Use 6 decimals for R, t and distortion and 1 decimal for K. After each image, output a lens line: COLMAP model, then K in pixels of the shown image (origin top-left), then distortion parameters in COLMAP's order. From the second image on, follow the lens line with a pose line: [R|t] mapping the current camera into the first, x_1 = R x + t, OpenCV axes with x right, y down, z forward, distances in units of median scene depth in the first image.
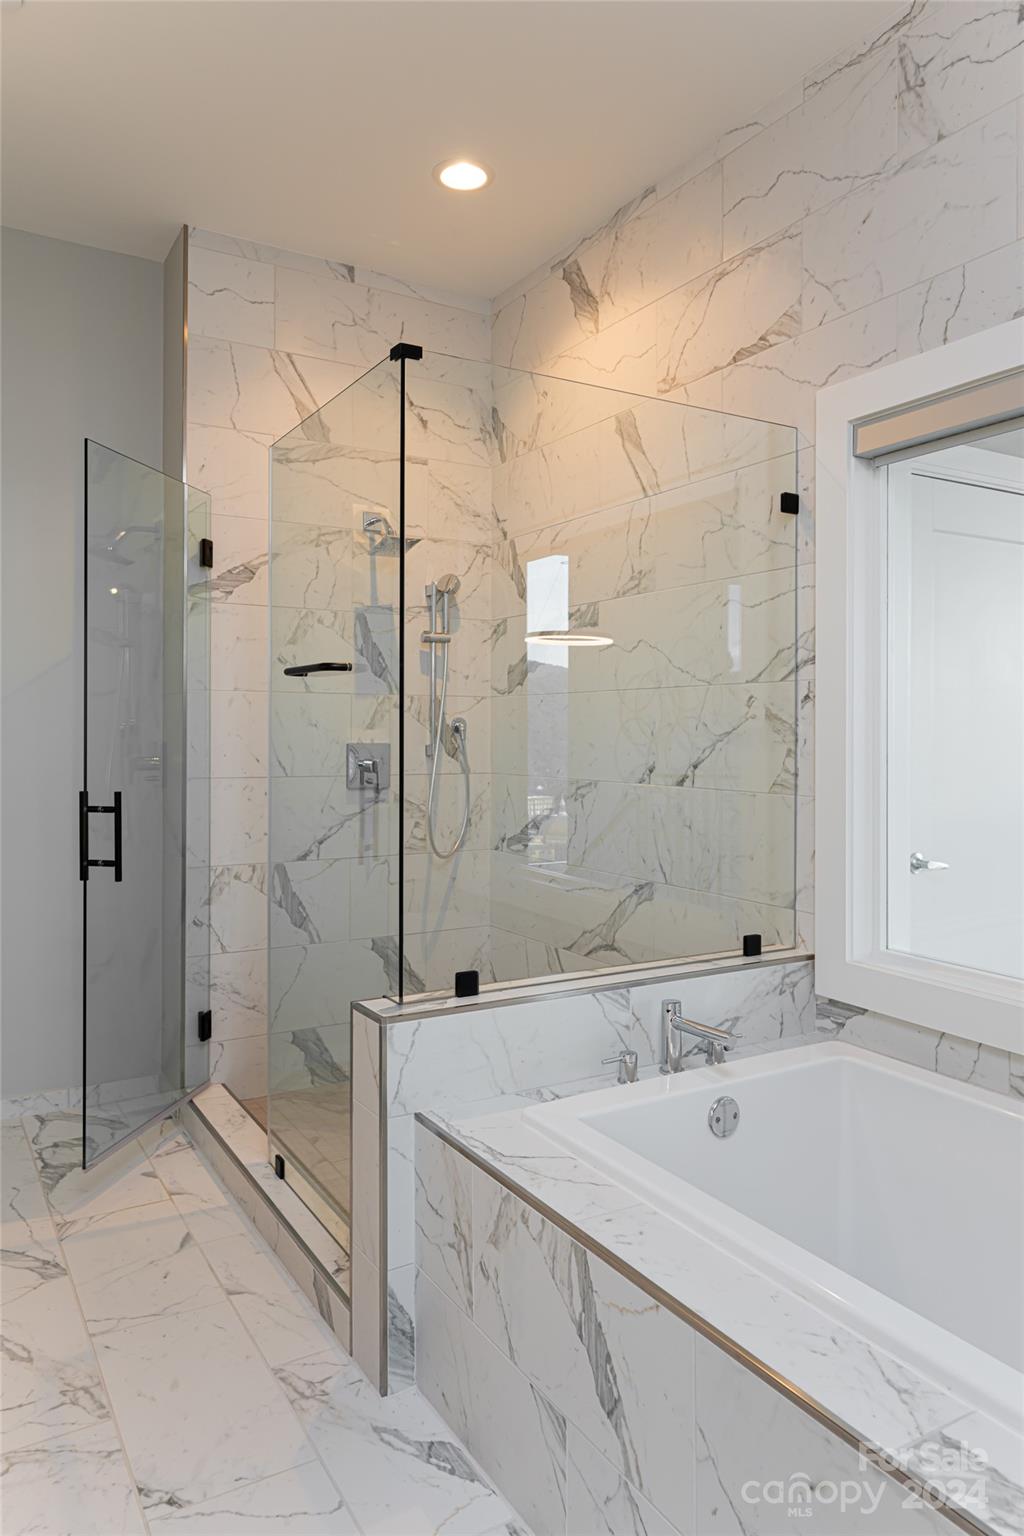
lens RADIAL K [[1054.0, 0, 513.2], [0, 1054.0, 724.3], [0, 0, 1]] dist [-0.001360, 0.001066]
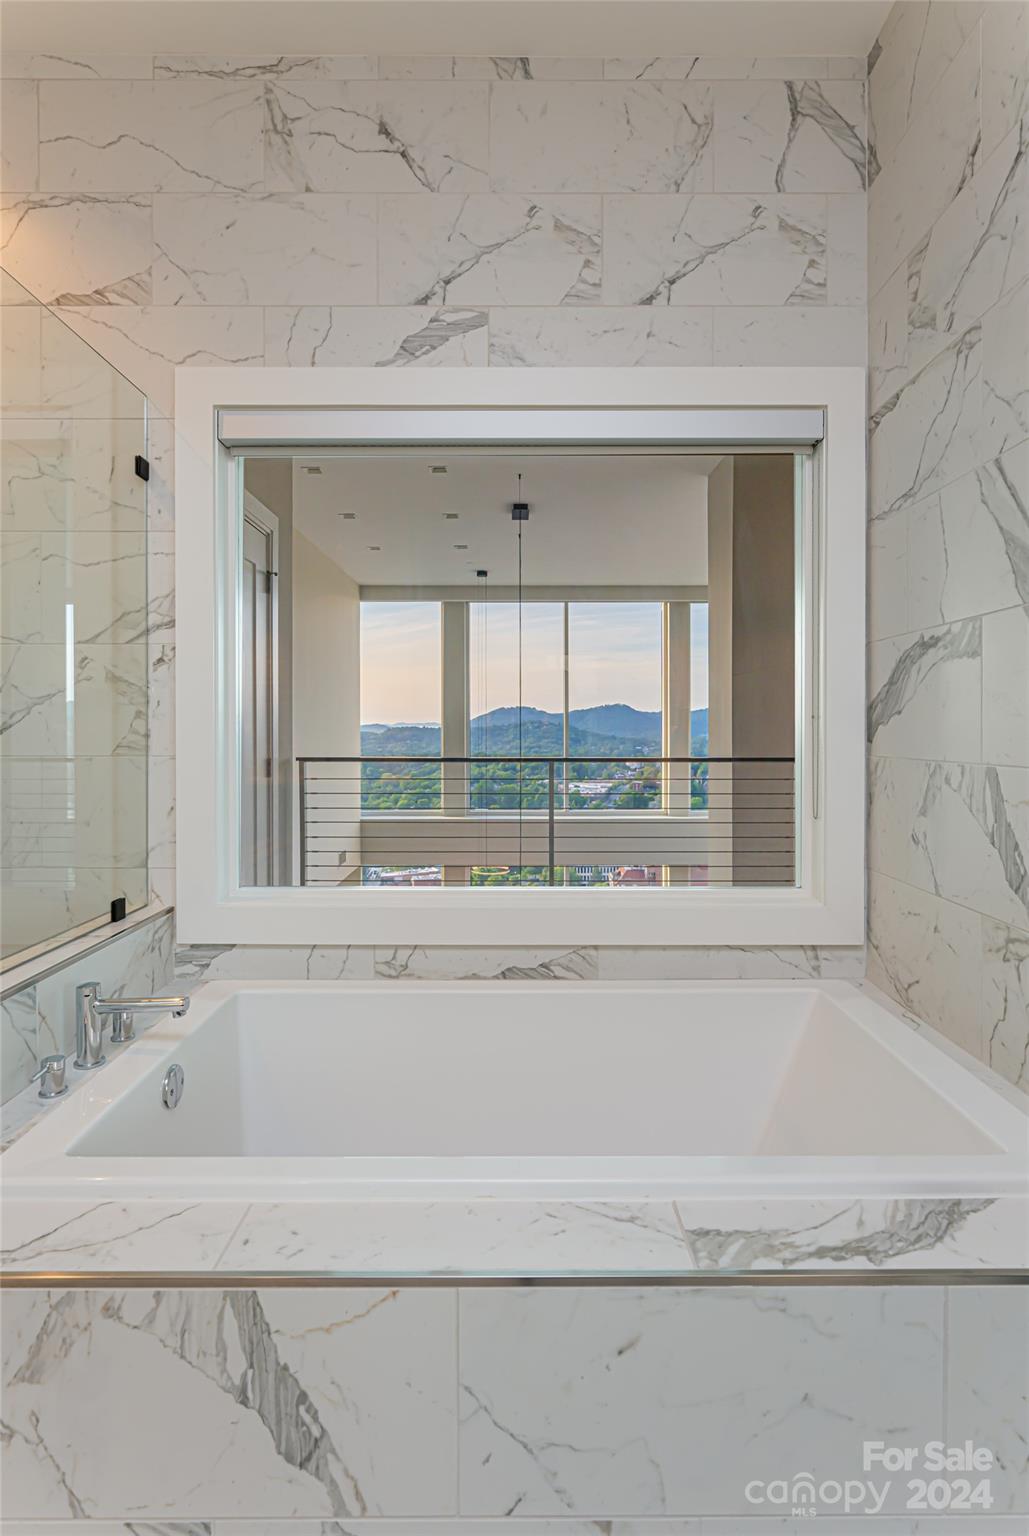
lens RADIAL K [[779.1, 0, 515.8], [0, 779.1, 730.7], [0, 0, 1]] dist [0.000138, -0.000120]
pose [[0.504884, -0.006054, 0.863166, -0.203644], [-0.001719, 0.999966, 0.008019, 0.036304], [-0.863185, -0.005532, 0.504857, 0.308855]]
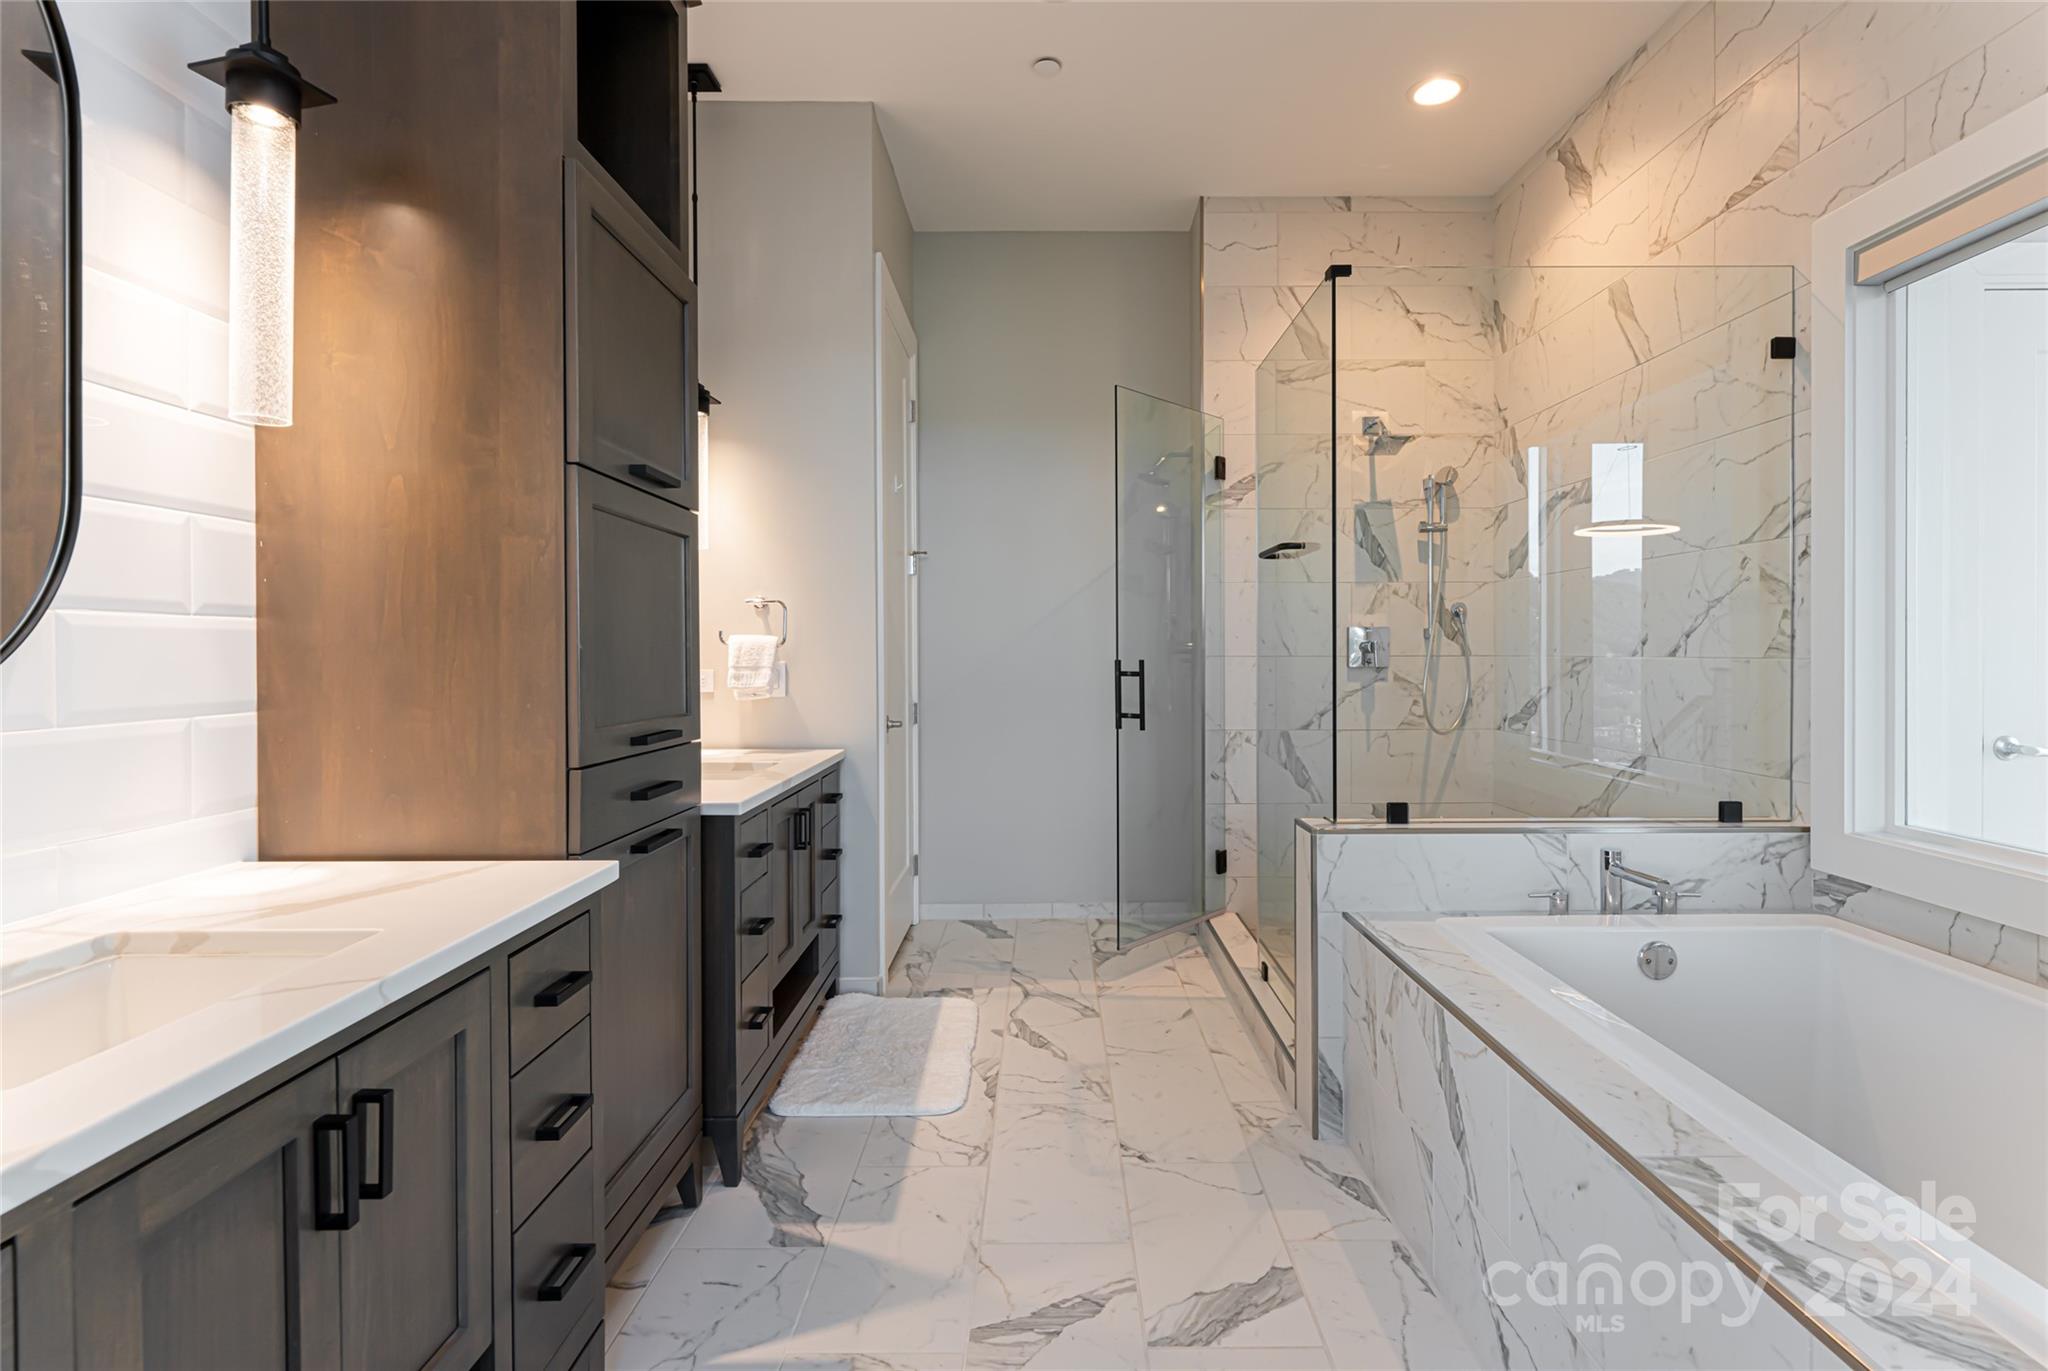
lens RADIAL K [[1011.2, 0, 1033.8], [0, 1011.2, 657.6], [0, 0, 1]] dist [-0.000594, 0.000049]
pose [[0.856088, -0.002689, -0.516823, 0.154702], [0.007956, 0.999937, 0.007976, 0.053993], [0.516768, -0.010940, 0.856055, -0.120525]]
